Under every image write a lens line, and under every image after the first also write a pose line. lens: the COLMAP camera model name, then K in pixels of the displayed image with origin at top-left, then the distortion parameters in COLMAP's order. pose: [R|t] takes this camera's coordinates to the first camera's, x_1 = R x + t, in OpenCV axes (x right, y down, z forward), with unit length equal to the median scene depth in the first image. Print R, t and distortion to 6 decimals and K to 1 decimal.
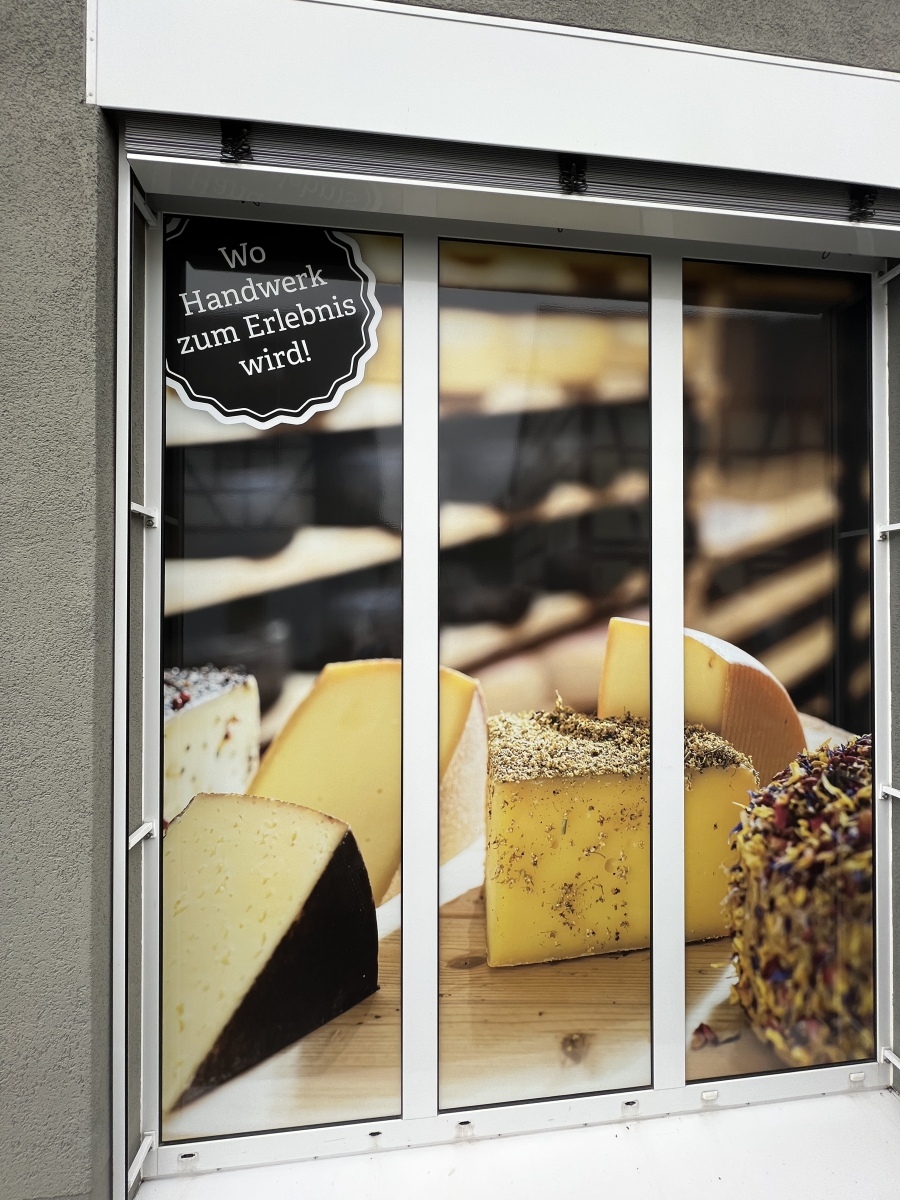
lens RADIAL K [[479.4, 0, 446.0], [0, 479.4, 604.3], [0, 0, 1]] dist [-0.001685, 0.000027]
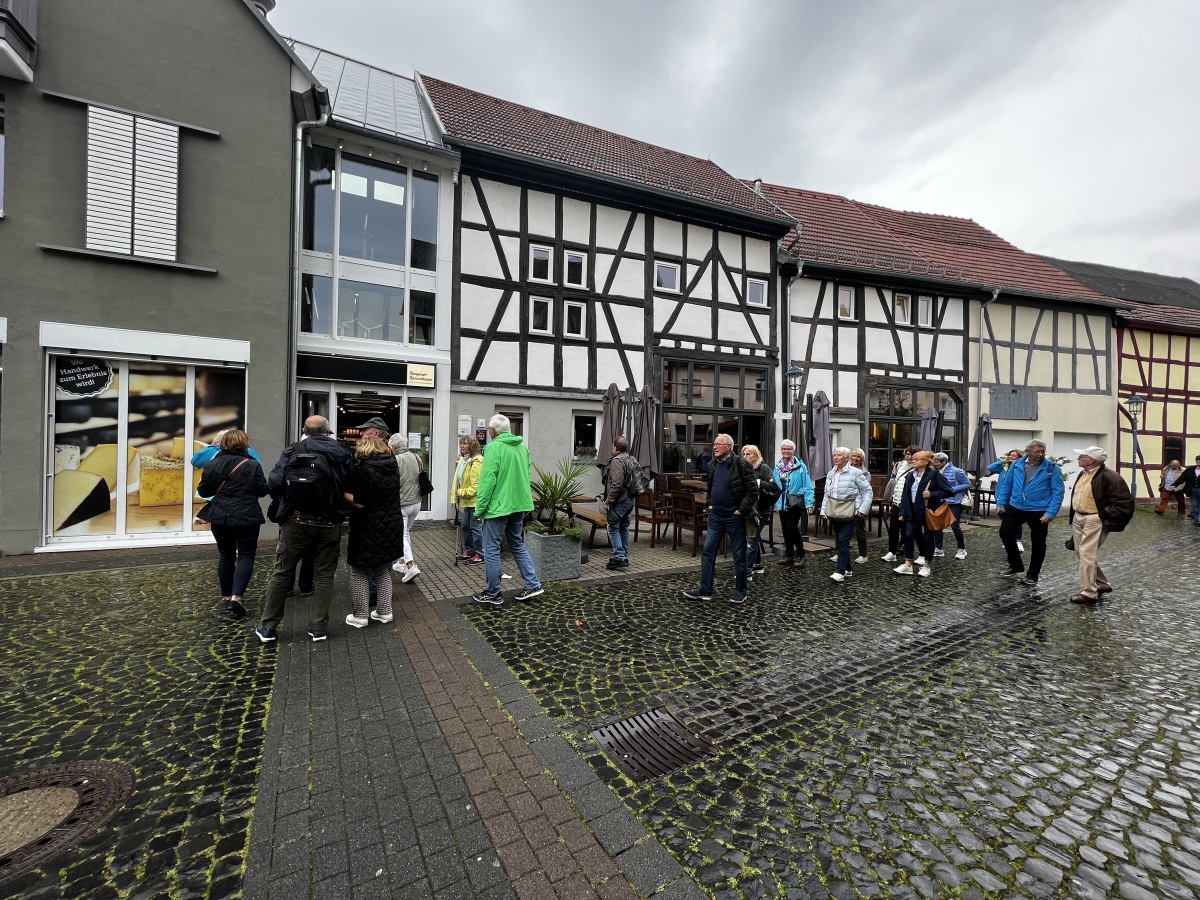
lens RADIAL K [[479.4, 0, 599.1], [0, 479.4, 450.8], [0, 0, 1]] dist [-0.001685, 0.000027]
pose [[0.938247, 0.021673, 0.345287, 2.851384], [-0.027893, 0.999526, 0.013057, -0.022754], [-0.344841, -0.021882, 0.938406, -5.335651]]
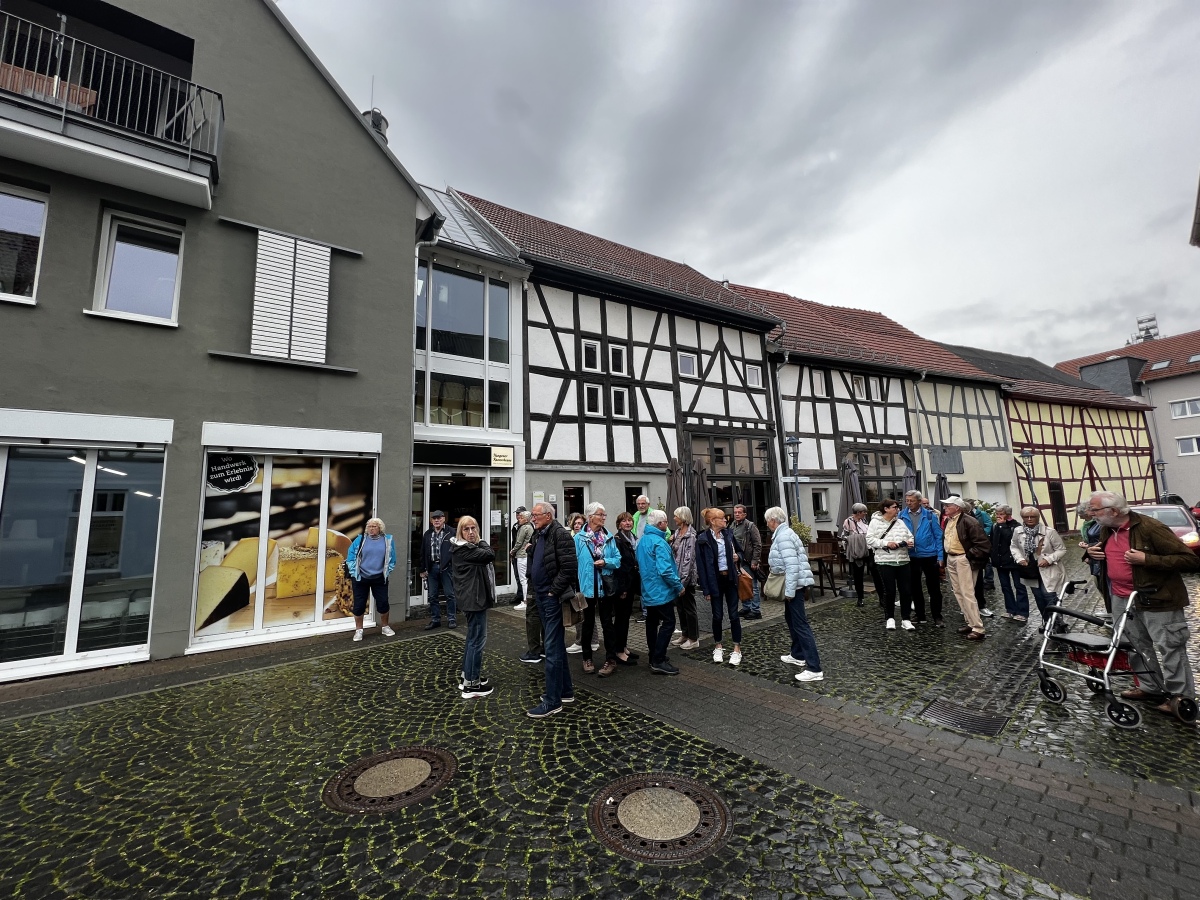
lens RADIAL K [[479.4, 0, 602.0], [0, 479.4, 449.8], [0, 0, 1]] dist [-0.001685, 0.000027]
pose [[0.870968, 0.040446, 0.489673, 0.541142], [0.023827, 0.991957, -0.124314, -0.085982], [-0.490762, 0.119941, 0.862999, -5.203818]]
